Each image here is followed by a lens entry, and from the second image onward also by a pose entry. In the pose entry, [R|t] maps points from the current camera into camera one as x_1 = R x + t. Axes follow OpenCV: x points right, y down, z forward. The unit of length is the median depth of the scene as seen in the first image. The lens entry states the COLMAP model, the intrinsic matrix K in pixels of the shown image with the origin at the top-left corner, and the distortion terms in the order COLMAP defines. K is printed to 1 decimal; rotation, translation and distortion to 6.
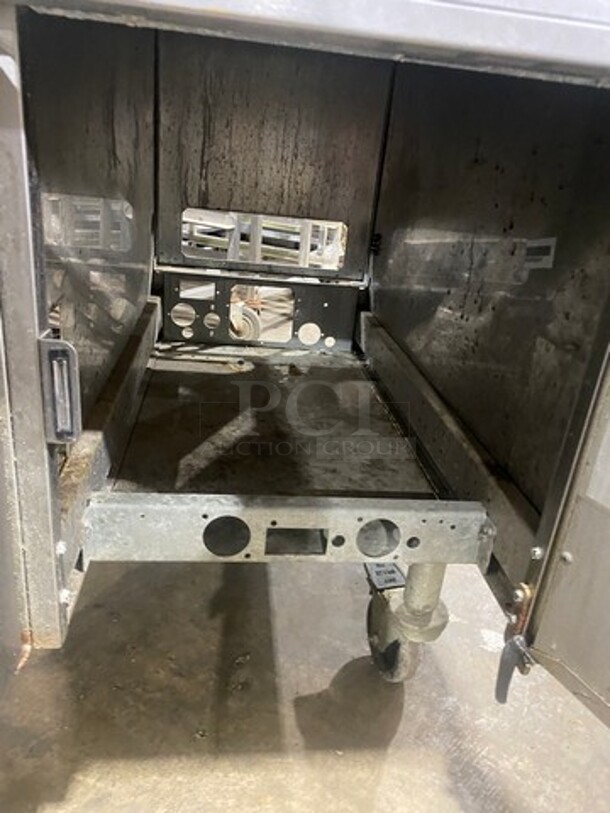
lens RADIAL K [[607.9, 0, 305.0], [0, 607.9, 406.5], [0, 0, 1]] dist [0.025375, -0.008809]
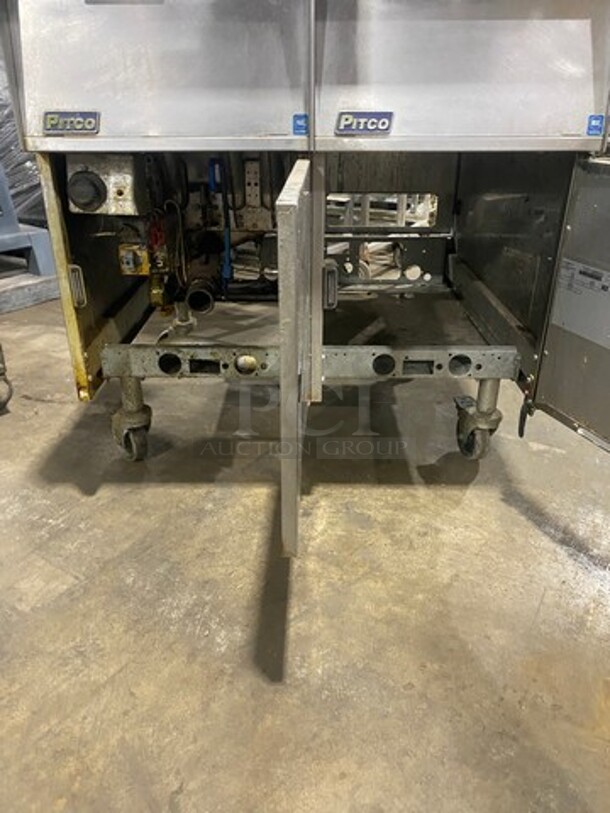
lens RADIAL K [[607.9, 0, 305.0], [0, 607.9, 406.5], [0, 0, 1]] dist [0.025375, -0.008809]
pose [[0.988375, -0.034172, -0.148143, -0.046982], [0.043659, 0.997166, 0.061266, 0.108592], [0.145630, -0.067022, 0.987066, -0.544335]]
